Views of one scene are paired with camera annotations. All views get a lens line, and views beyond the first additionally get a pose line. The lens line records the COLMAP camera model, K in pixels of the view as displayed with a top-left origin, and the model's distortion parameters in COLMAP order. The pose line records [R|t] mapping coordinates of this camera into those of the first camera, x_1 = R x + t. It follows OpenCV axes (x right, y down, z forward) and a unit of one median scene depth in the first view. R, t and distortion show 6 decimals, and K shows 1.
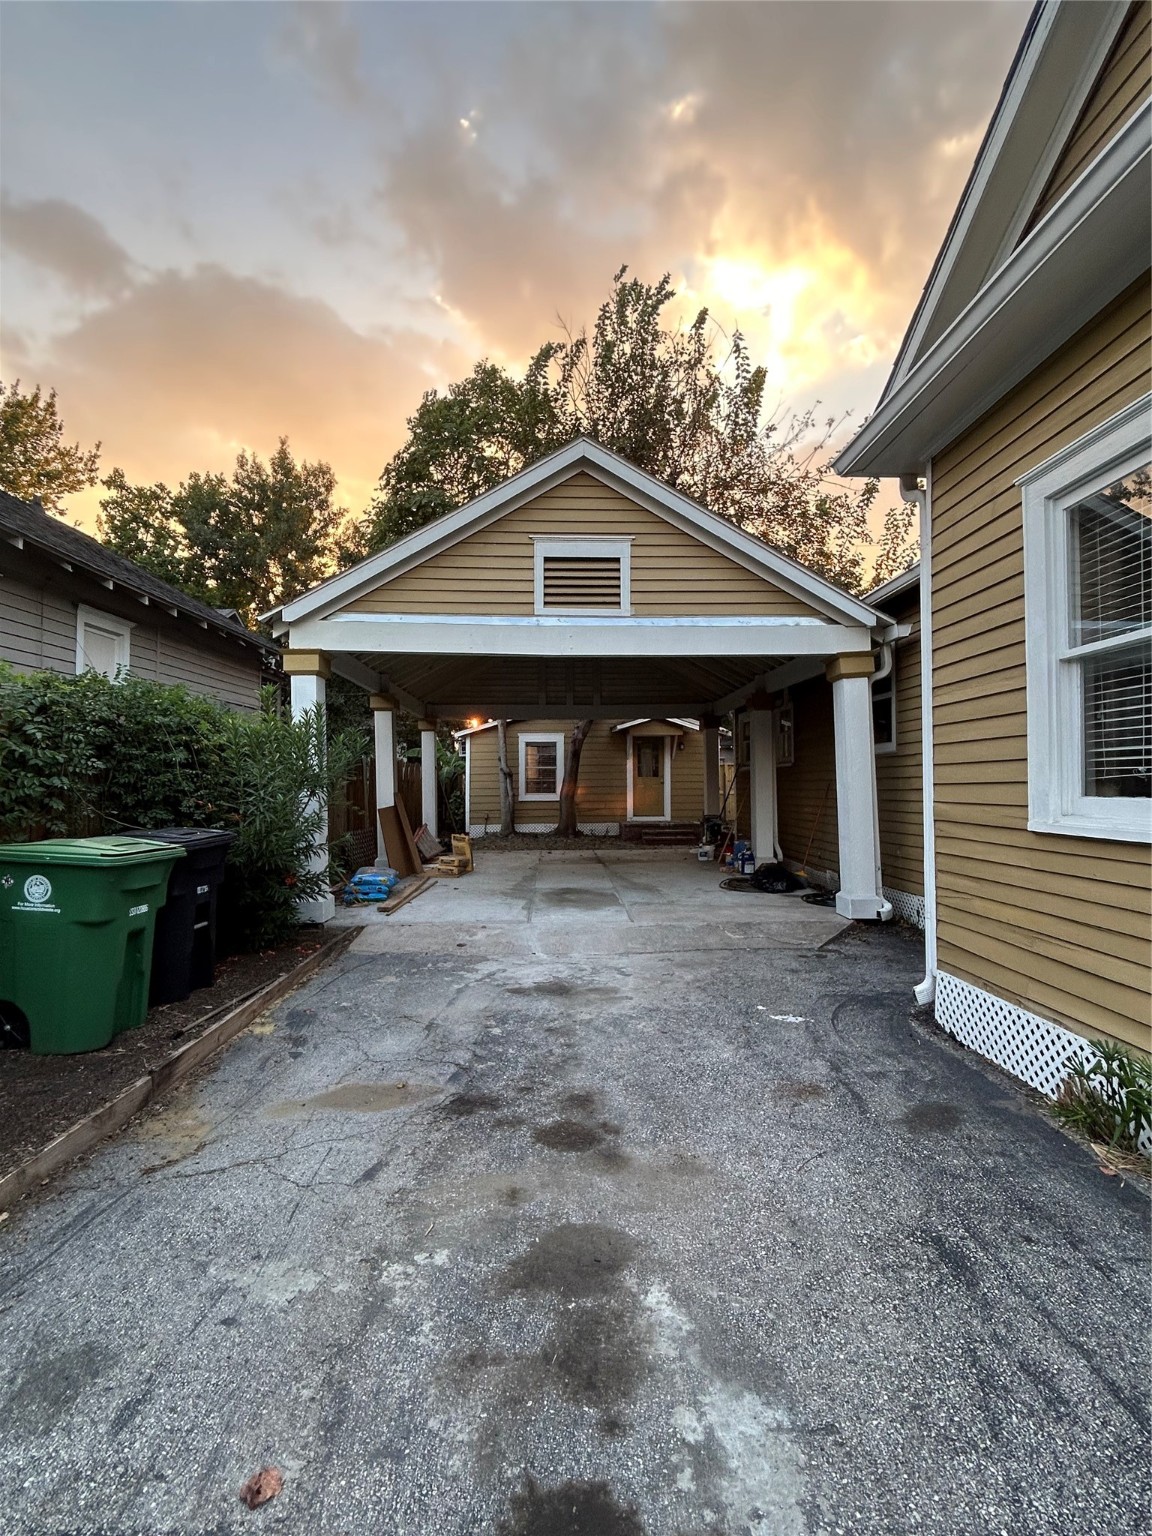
lens RADIAL K [[749.8, 0, 576.0], [0, 749.8, 768.0], [0, 0, 1]] dist [0.005187, 0.000172]
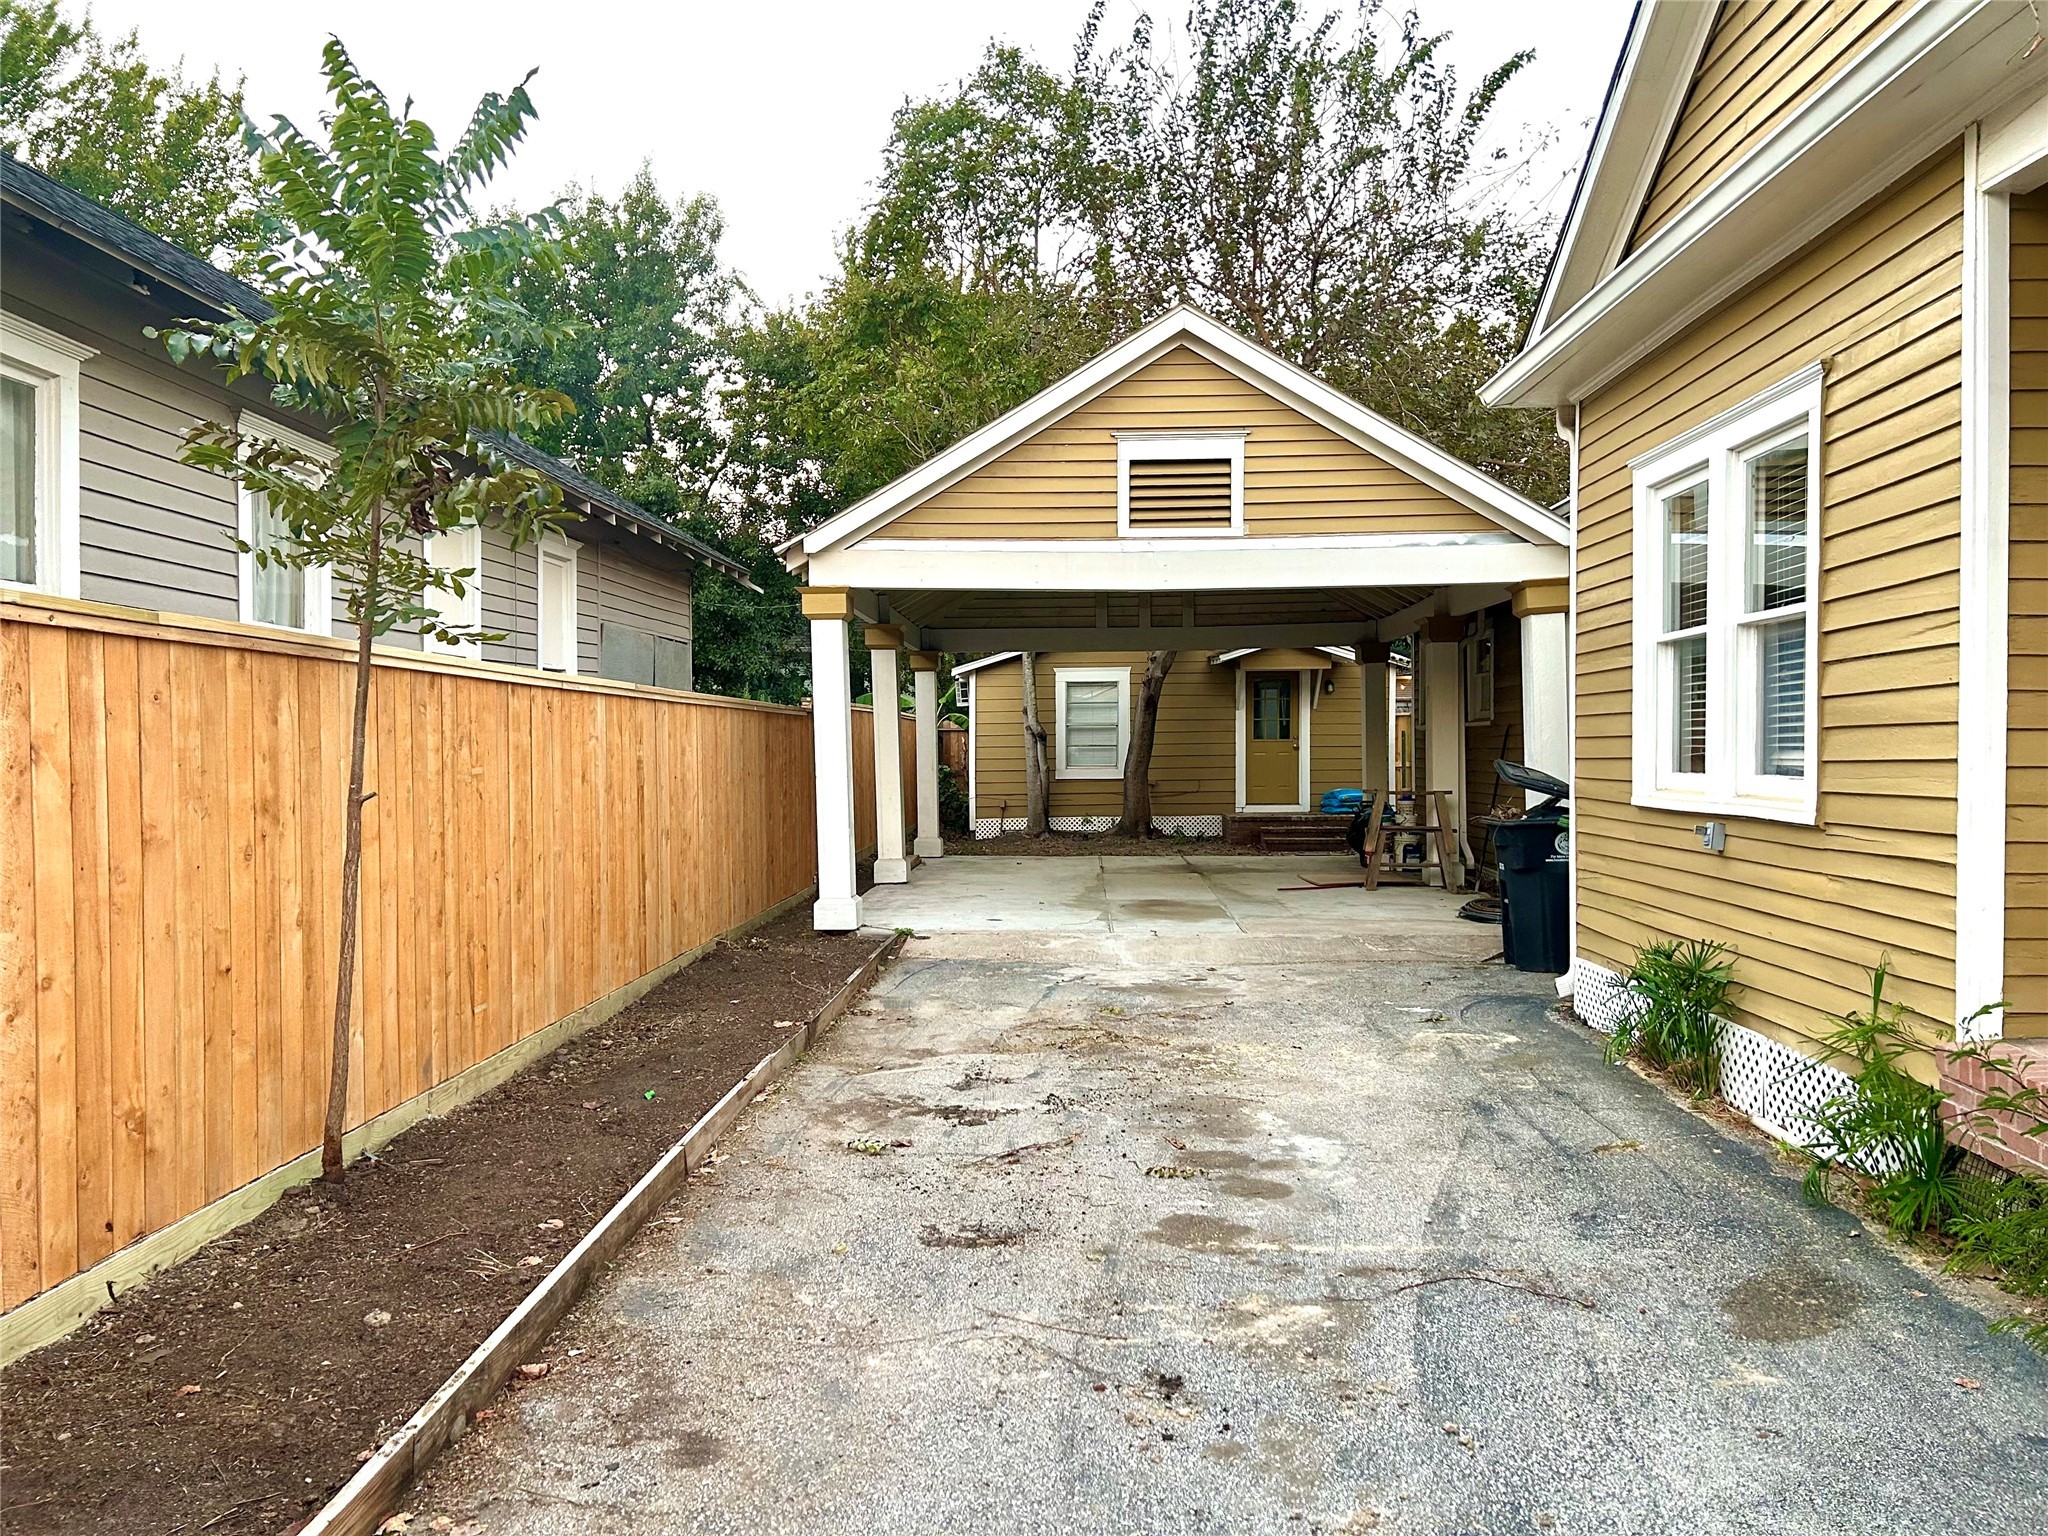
lens RADIAL K [[1539.6, 0, 1024.0], [0, 1539.6, 768.0], [0, 0, 1]] dist [0.165715, -0.252282]
pose [[0.997758, -0.001210, -0.066912, -0.038766], [0.003595, 0.999362, 0.035534, -0.019980], [0.066826, -0.035695, 0.997126, -0.512259]]
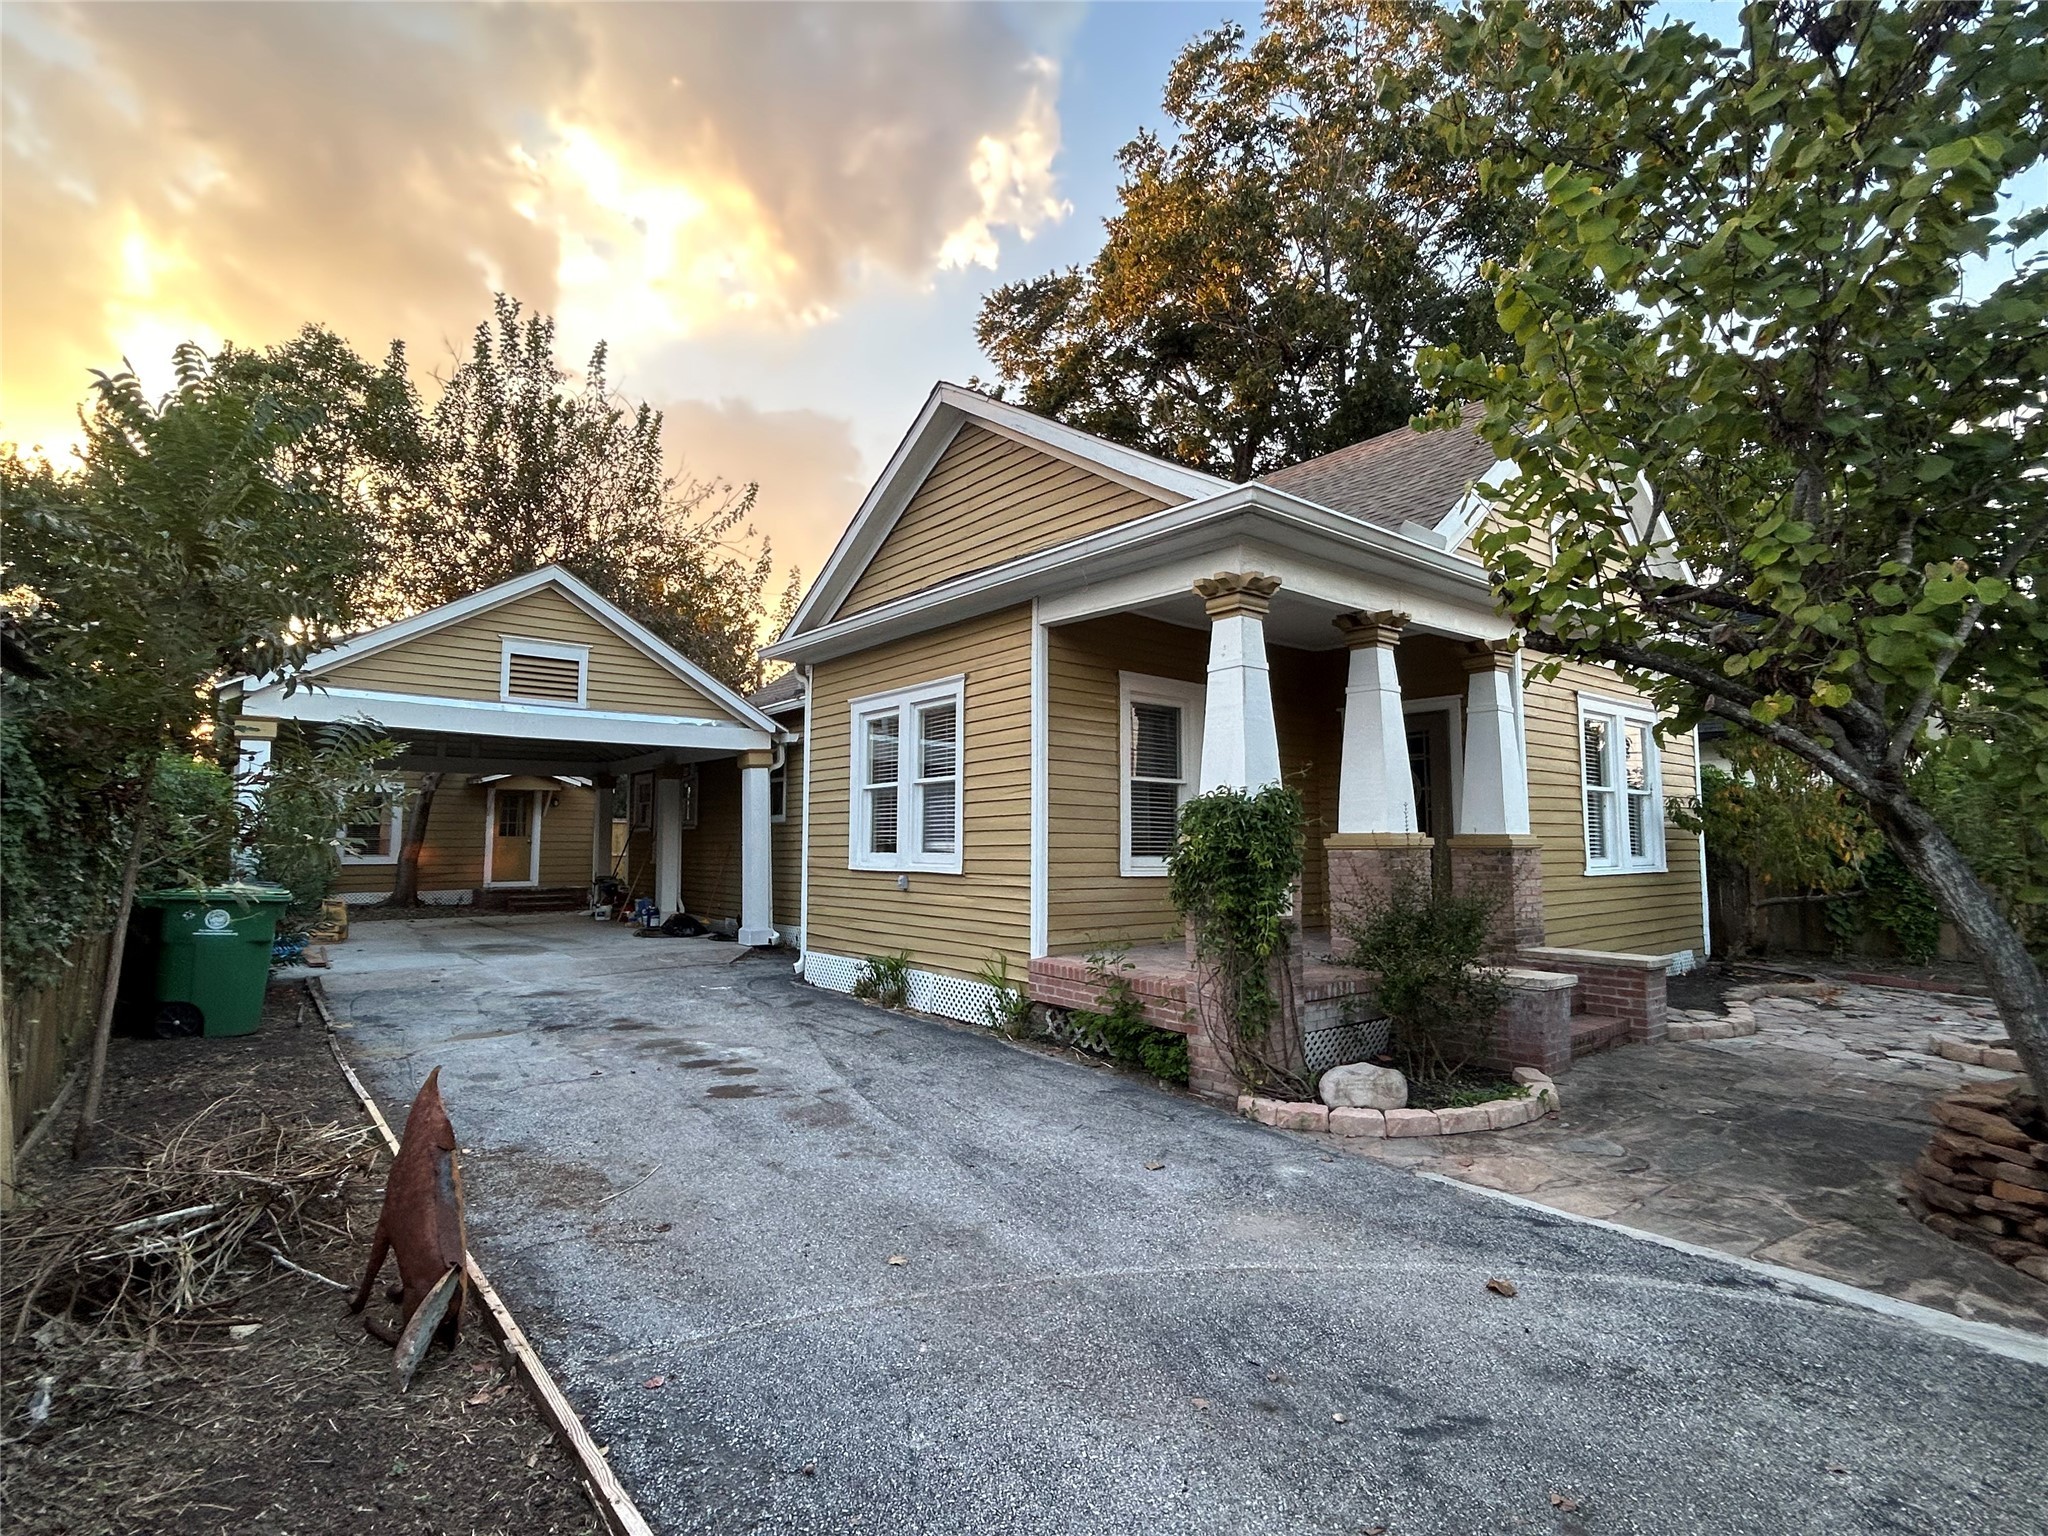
lens RADIAL K [[999.7, 0, 1024.0], [0, 999.7, 768.0], [0, 0, 1]] dist [0.005187, 0.000172]
pose [[0.796746, 0.049672, 0.602269, -0.291104], [-0.016860, 0.998055, -0.060010, -0.016103], [-0.604078, 0.037658, 0.796035, -0.633951]]
